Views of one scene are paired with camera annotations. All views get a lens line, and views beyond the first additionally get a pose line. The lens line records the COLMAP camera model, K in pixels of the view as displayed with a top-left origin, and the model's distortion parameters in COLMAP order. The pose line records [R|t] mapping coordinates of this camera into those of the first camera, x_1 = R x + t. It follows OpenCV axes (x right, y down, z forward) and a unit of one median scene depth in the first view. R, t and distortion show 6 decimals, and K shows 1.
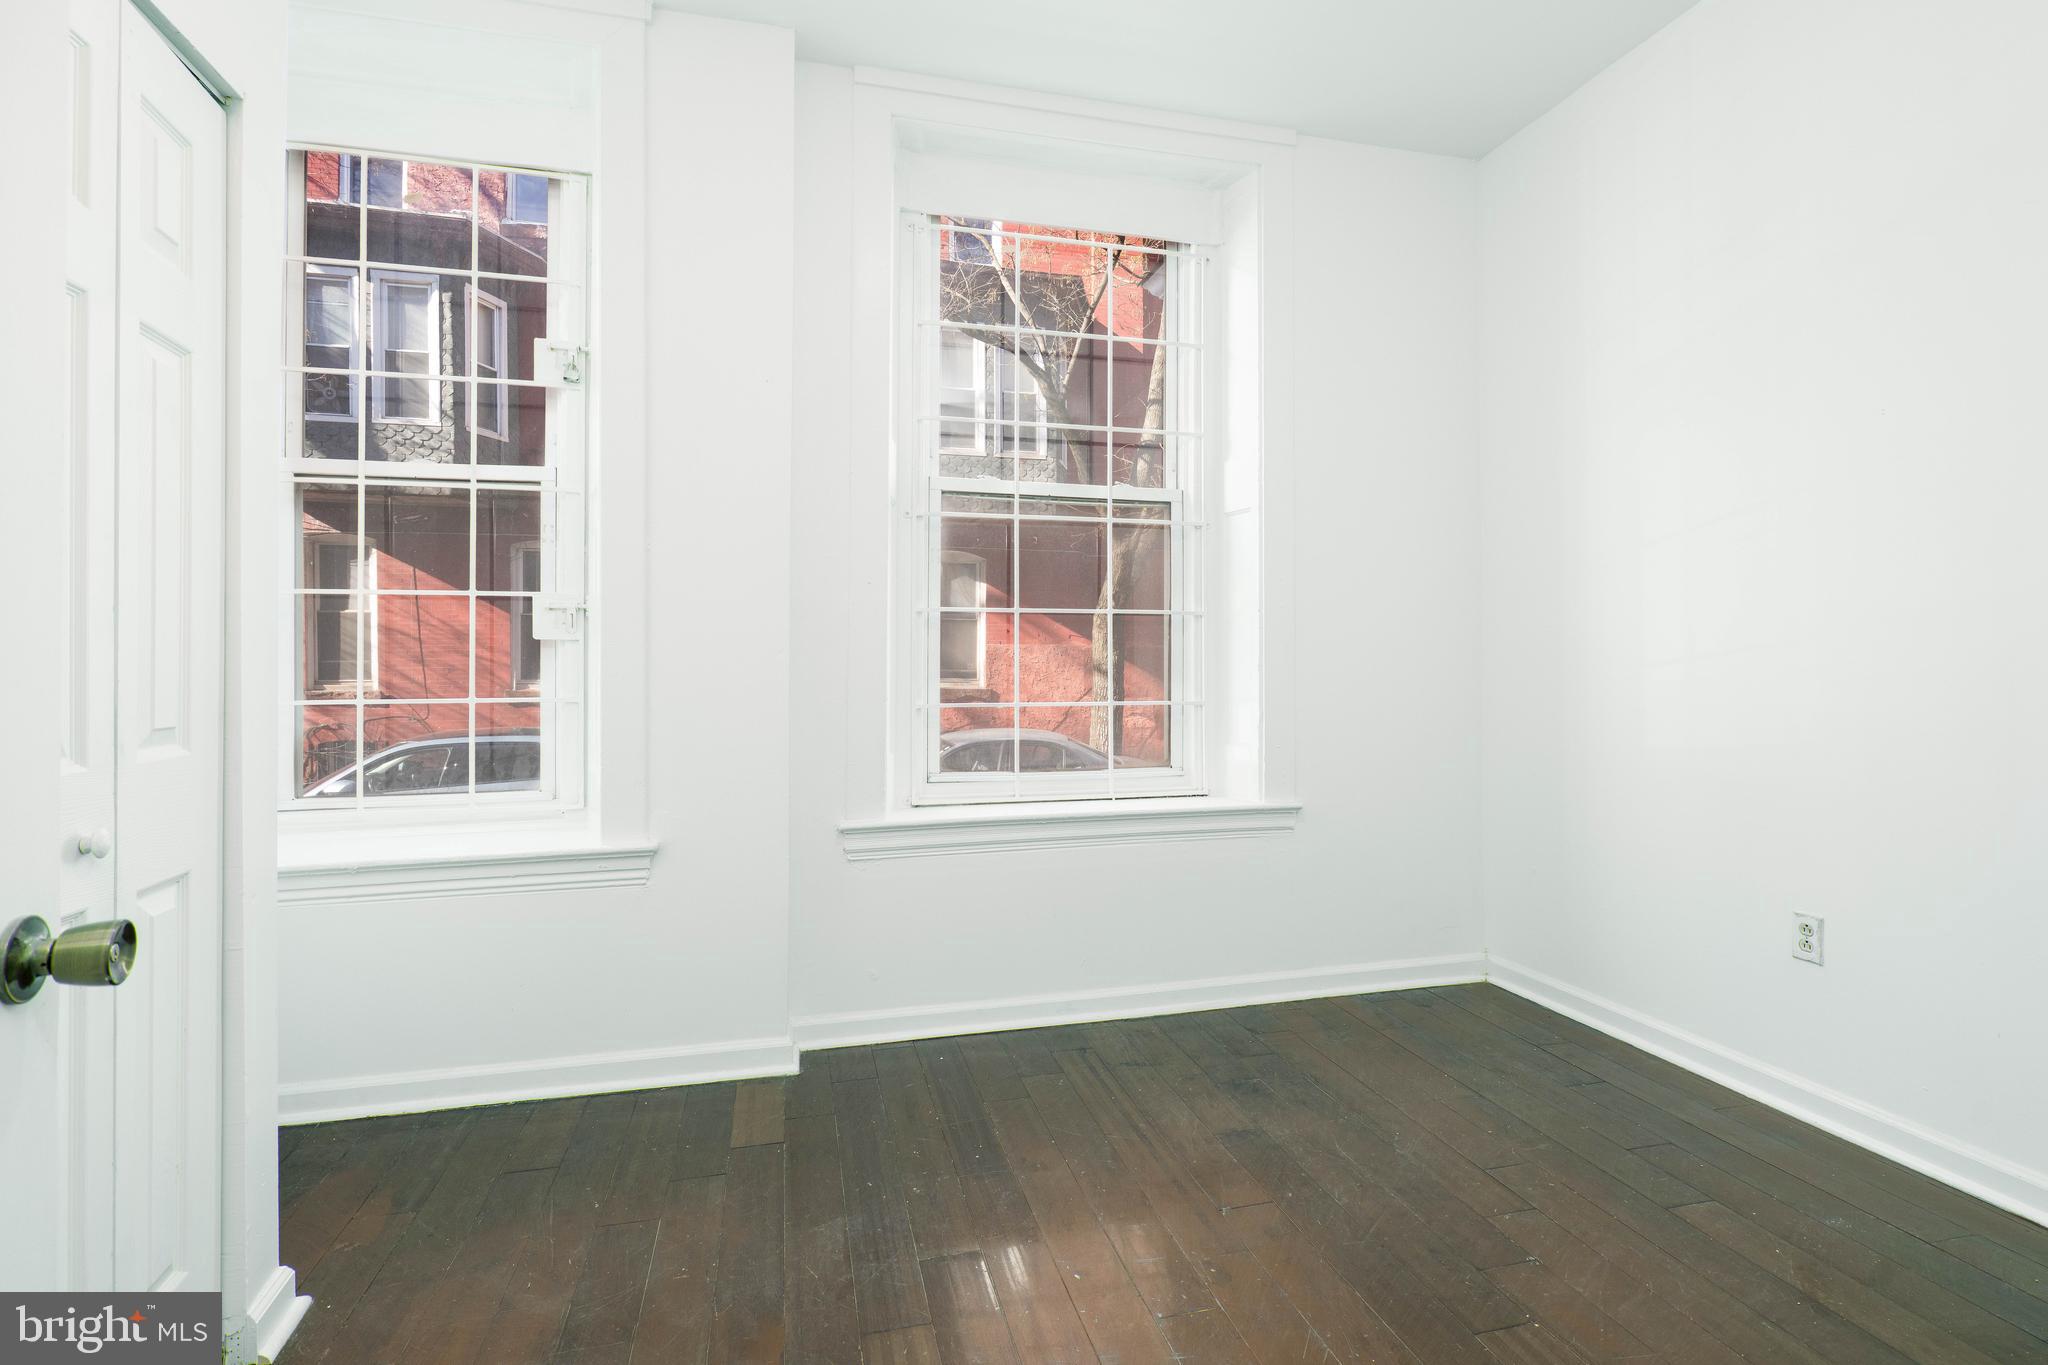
lens RADIAL K [[948.8, 0, 1027.3], [0, 948.8, 671.6], [0, 0, 1]] dist [-0.015416, 0.004904]
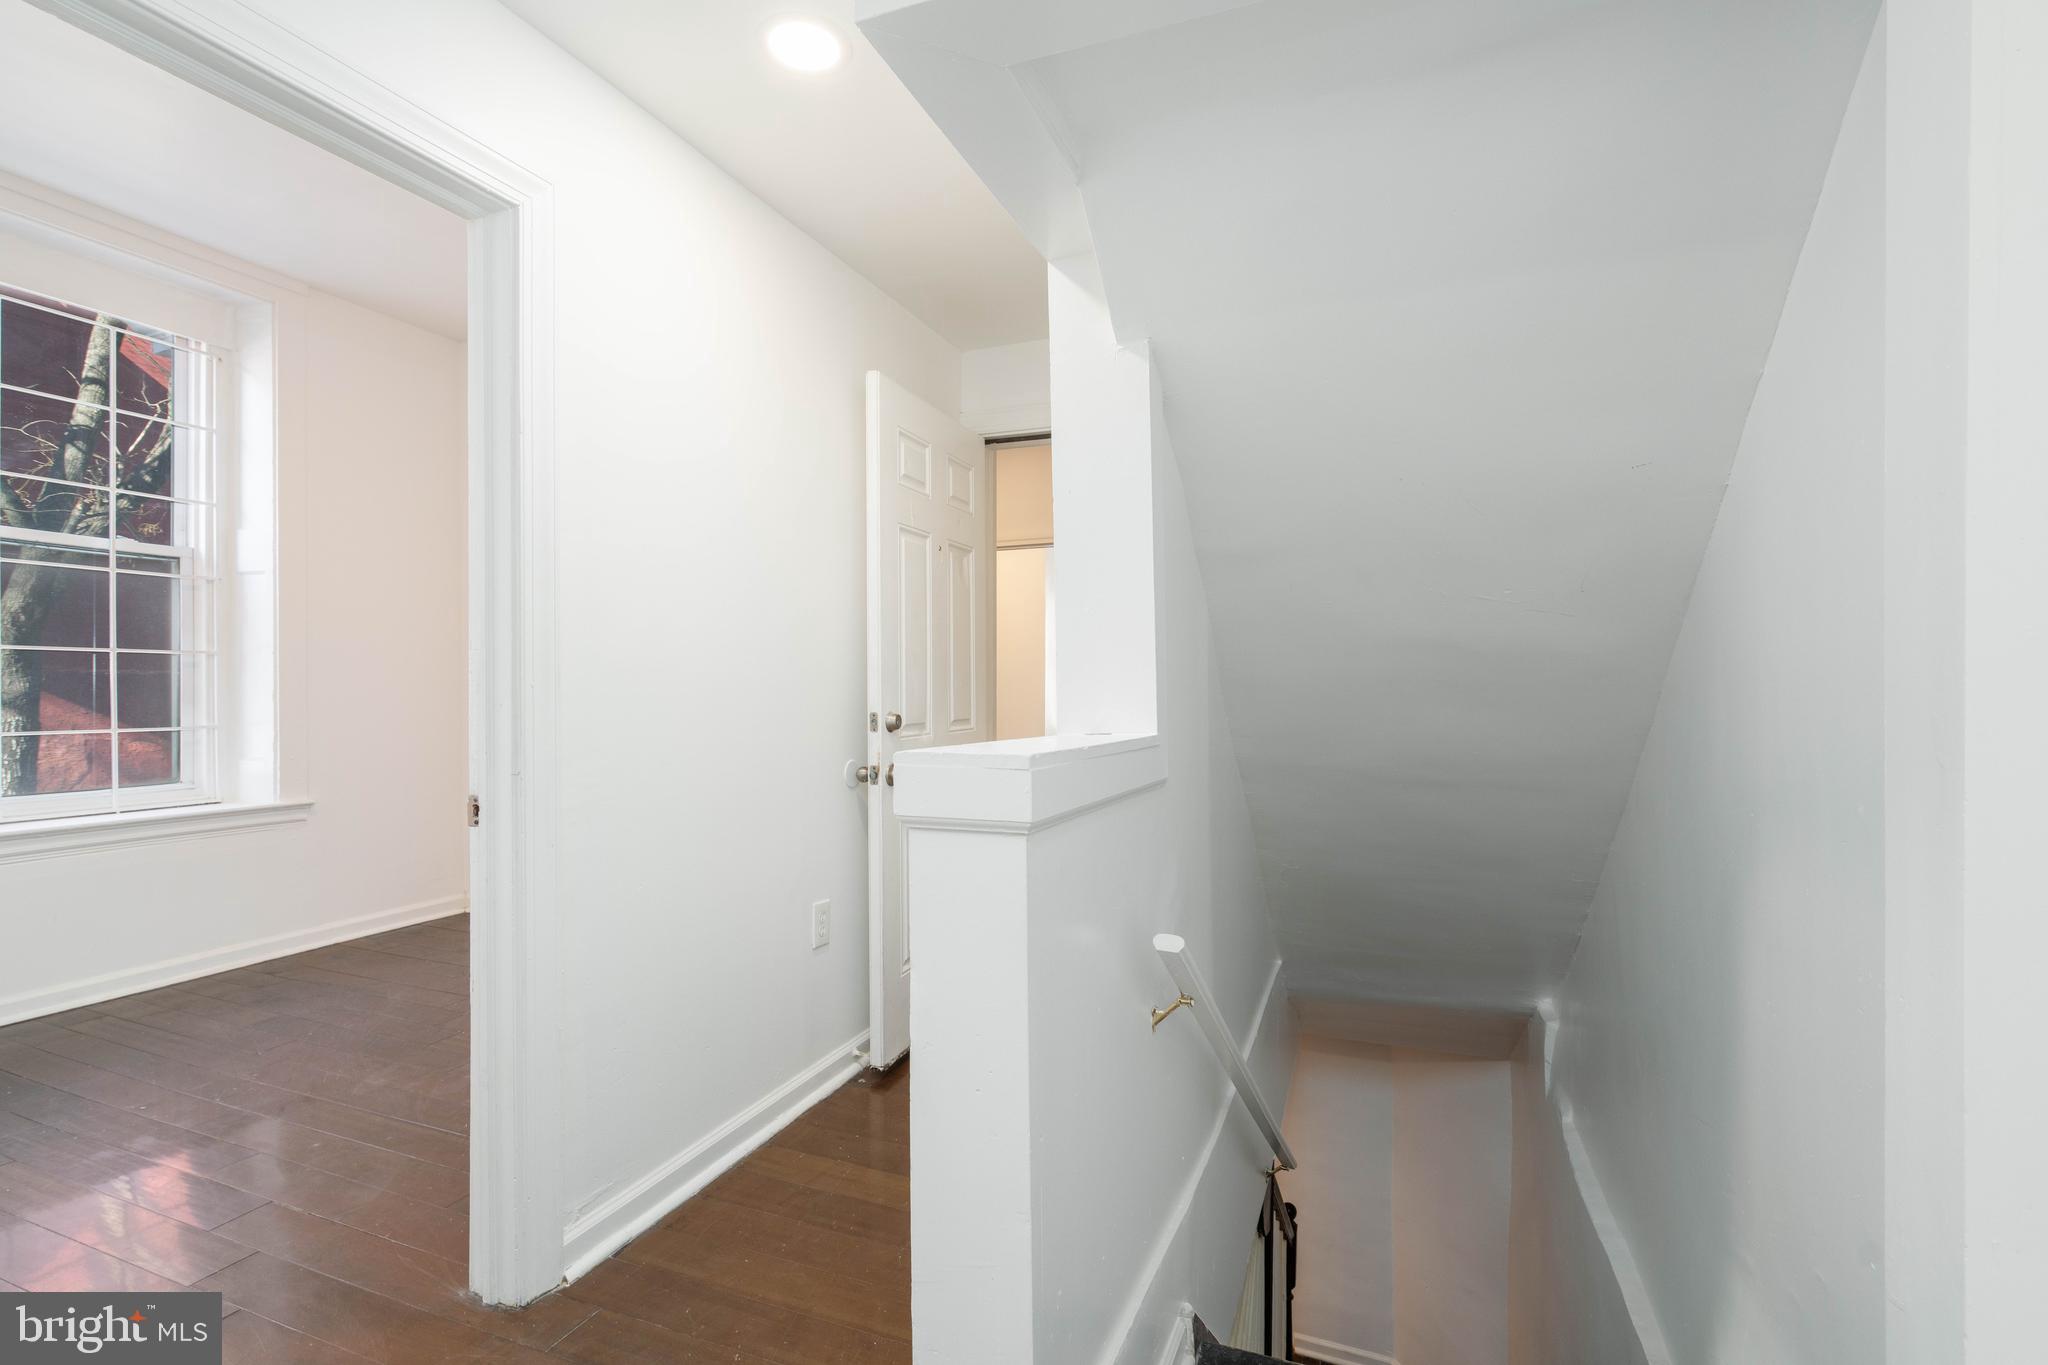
lens RADIAL K [[948.8, 0, 1030.0], [0, 948.8, 688.9], [0, 0, 1]] dist [-0.015416, 0.004904]
pose [[0.589023, -0.000180, 0.808116, -0.175311], [0.009056, 0.999939, -0.006378, 0.002176], [-0.808066, 0.011075, 0.588988, -0.557414]]
